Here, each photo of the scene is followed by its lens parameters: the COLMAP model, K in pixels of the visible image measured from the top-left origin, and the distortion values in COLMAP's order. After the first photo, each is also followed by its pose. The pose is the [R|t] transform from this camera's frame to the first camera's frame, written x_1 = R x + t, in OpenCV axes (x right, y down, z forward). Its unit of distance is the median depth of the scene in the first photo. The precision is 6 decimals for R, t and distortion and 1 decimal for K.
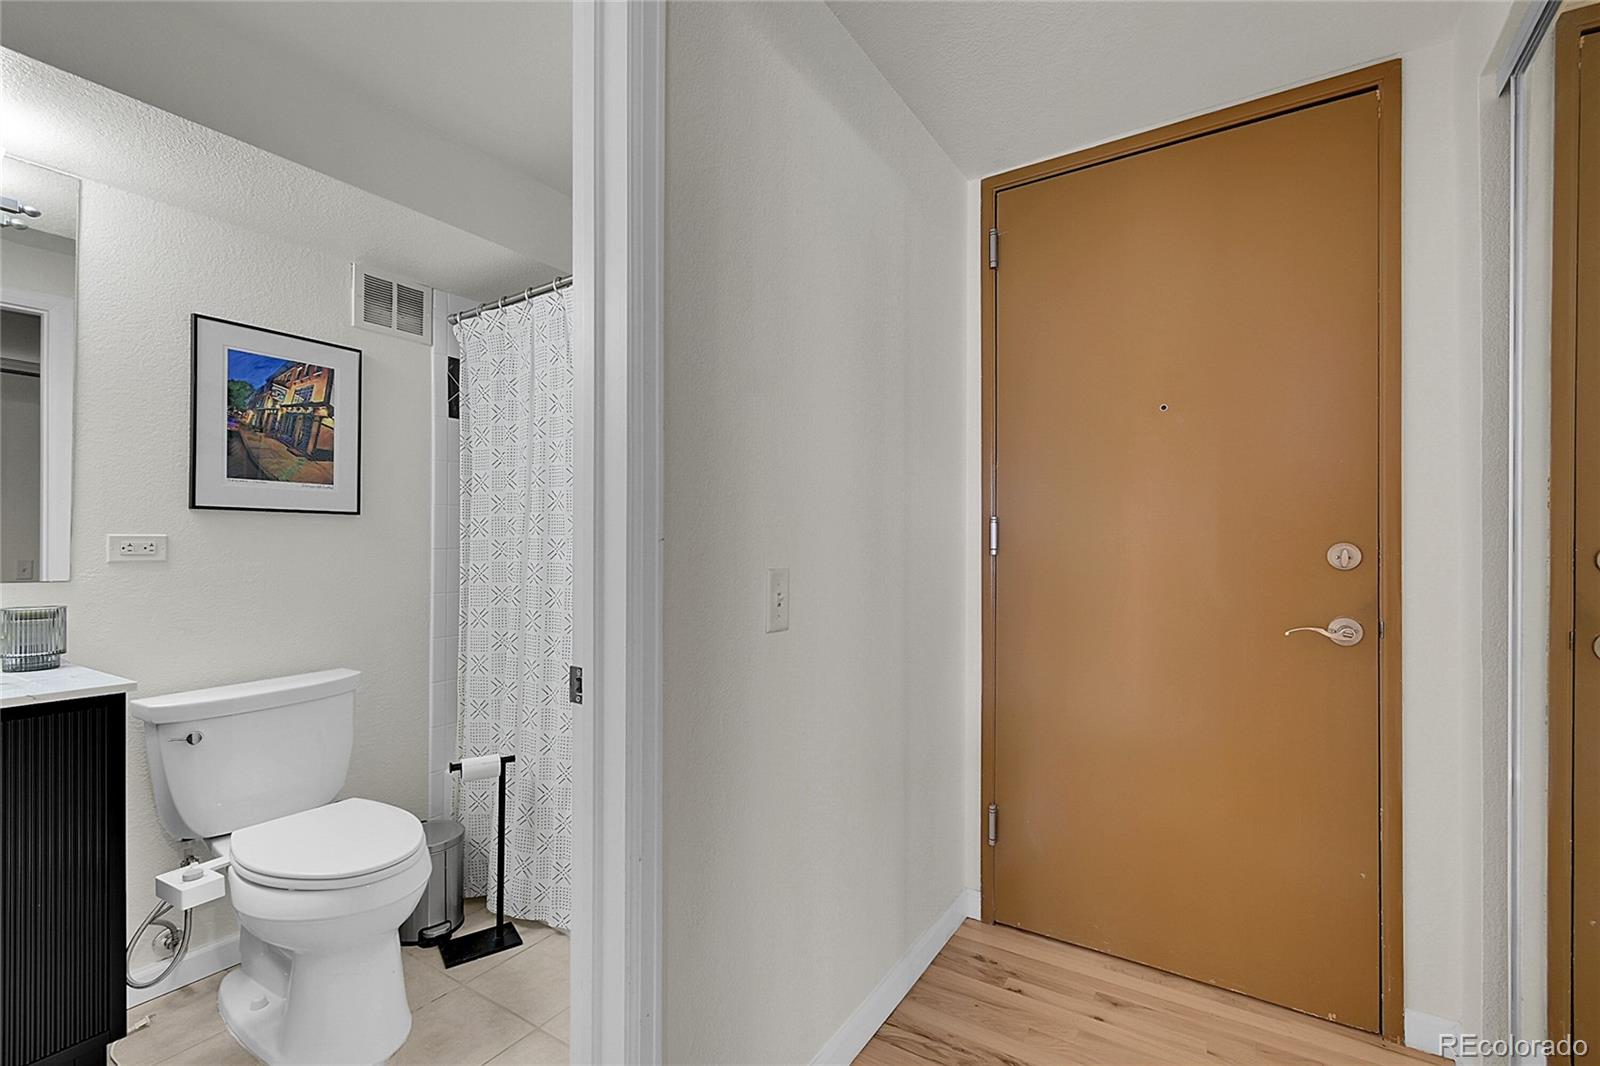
lens RADIAL K [[711.0, 0, 800.1], [0, 711.0, 540.7], [0, 0, 1]] dist [0.003885, -0.000087]
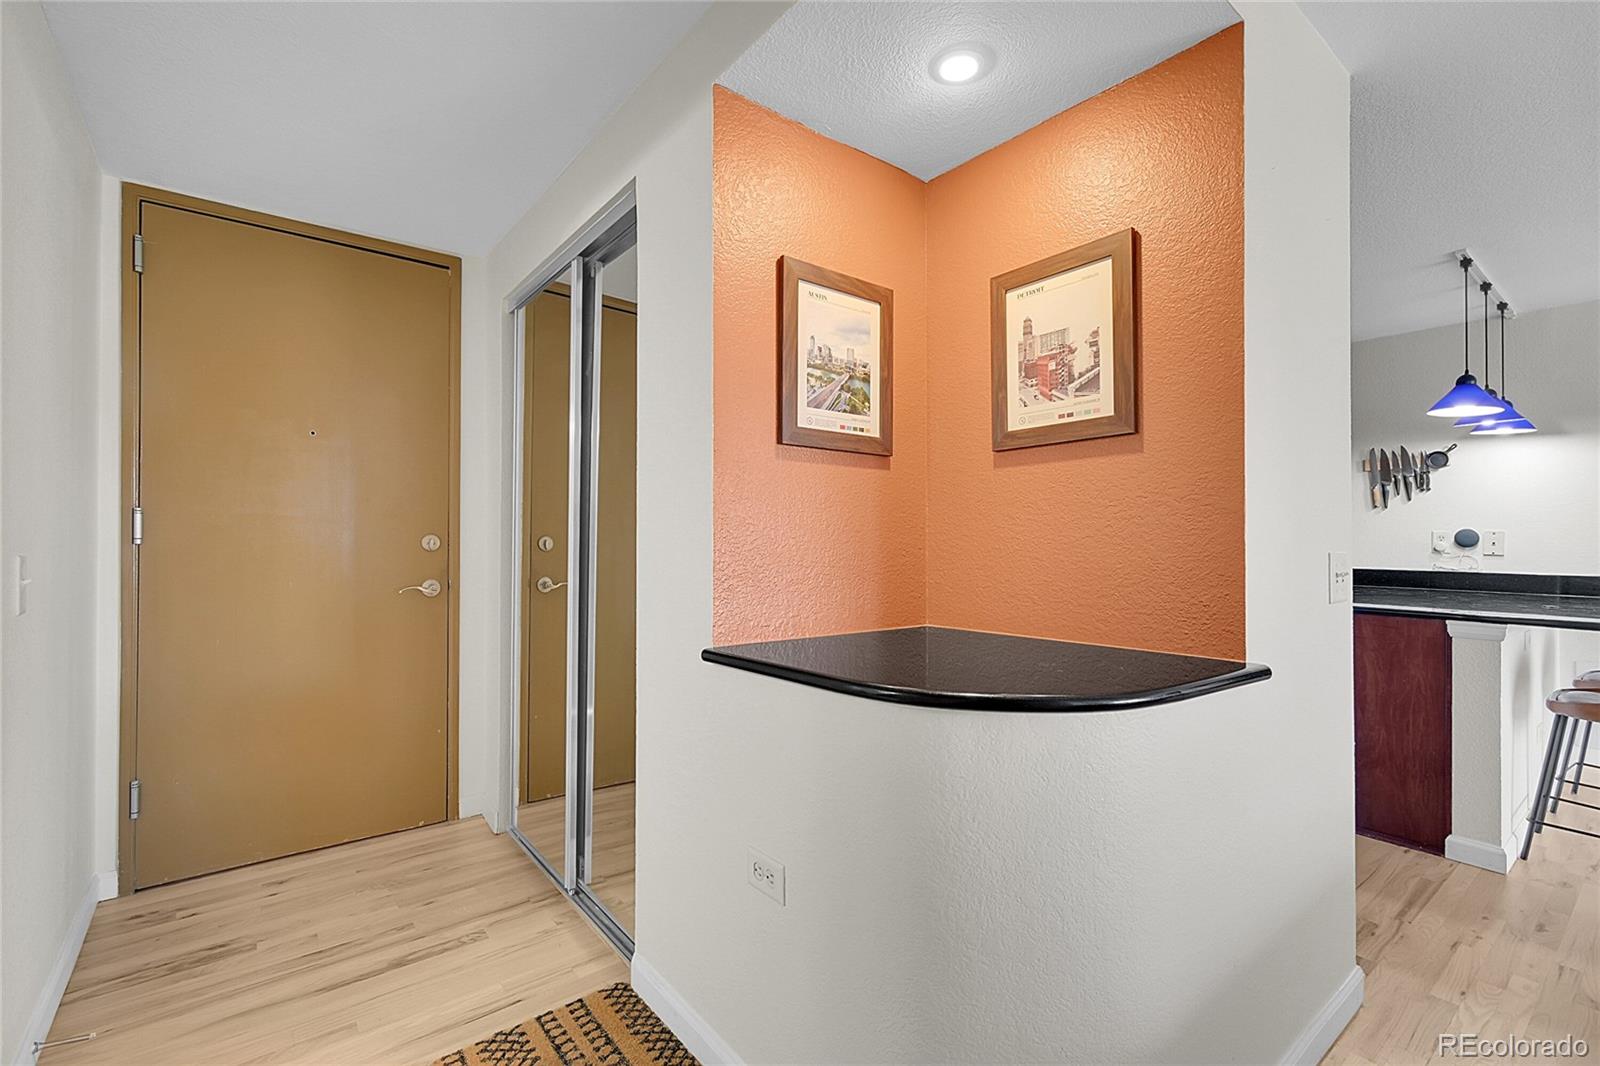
lens RADIAL K [[712.6, 0, 807.1], [0, 712.6, 533.8], [0, 0, 1]] dist [0.000544, -0.000275]
pose [[0.326073, 0.006982, 0.945319, -0.464342], [-0.006219, 0.999967, -0.005241, 0.004224], [-0.945324, -0.004170, 0.326106, -0.328543]]
